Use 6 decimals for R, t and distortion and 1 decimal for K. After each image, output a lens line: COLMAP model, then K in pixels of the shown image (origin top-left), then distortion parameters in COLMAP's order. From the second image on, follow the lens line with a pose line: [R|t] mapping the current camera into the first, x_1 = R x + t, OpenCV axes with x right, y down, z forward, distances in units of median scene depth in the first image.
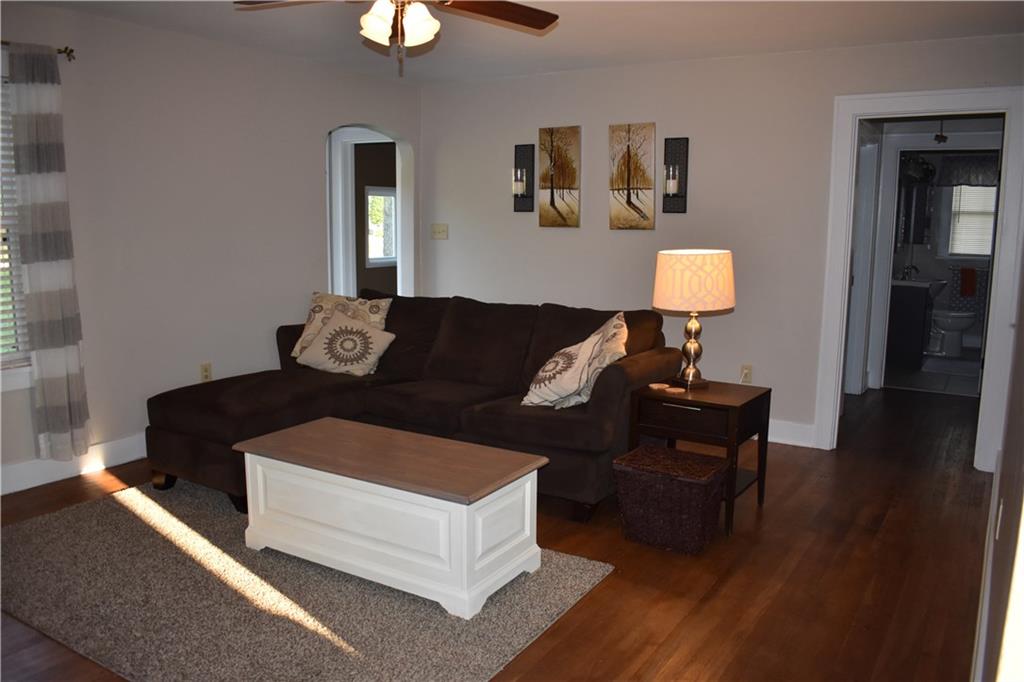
lens RADIAL K [[799.2, 0, 514.8], [0, 799.2, 344.3], [0, 0, 1]] dist [-0.099119, 0.019136]
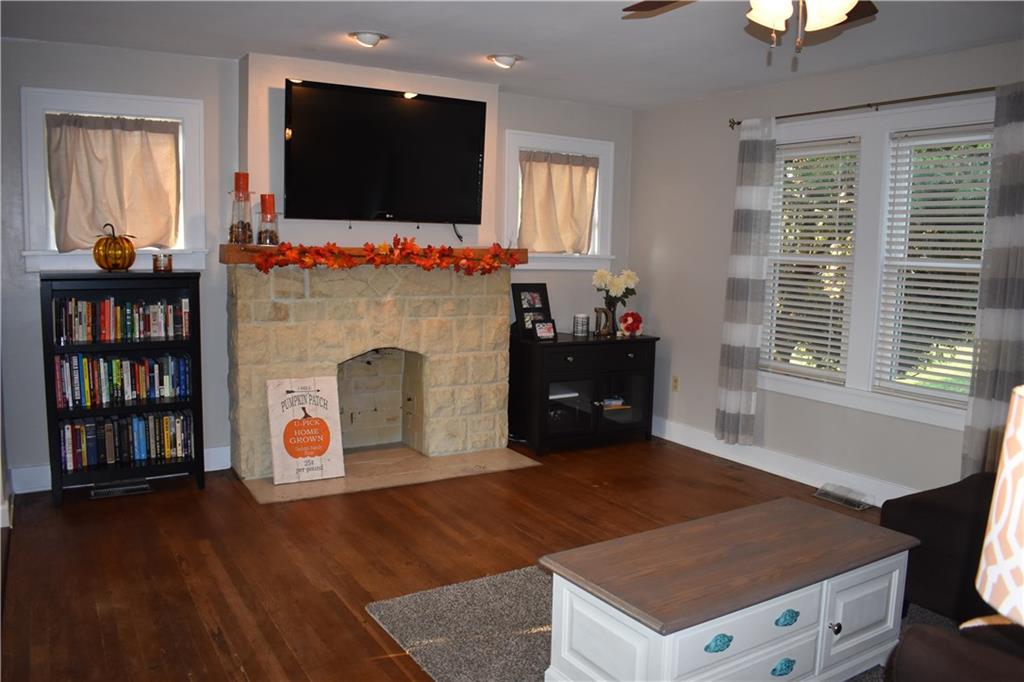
lens RADIAL K [[799.2, 0, 511.8], [0, 799.2, 348.9], [0, 0, 1]] dist [-0.099119, 0.019136]
pose [[-0.447628, 0.092147, -0.889459, 0.523034], [-0.166587, 0.968671, 0.184190, -0.136460], [0.878566, 0.230621, -0.418254, 0.896387]]
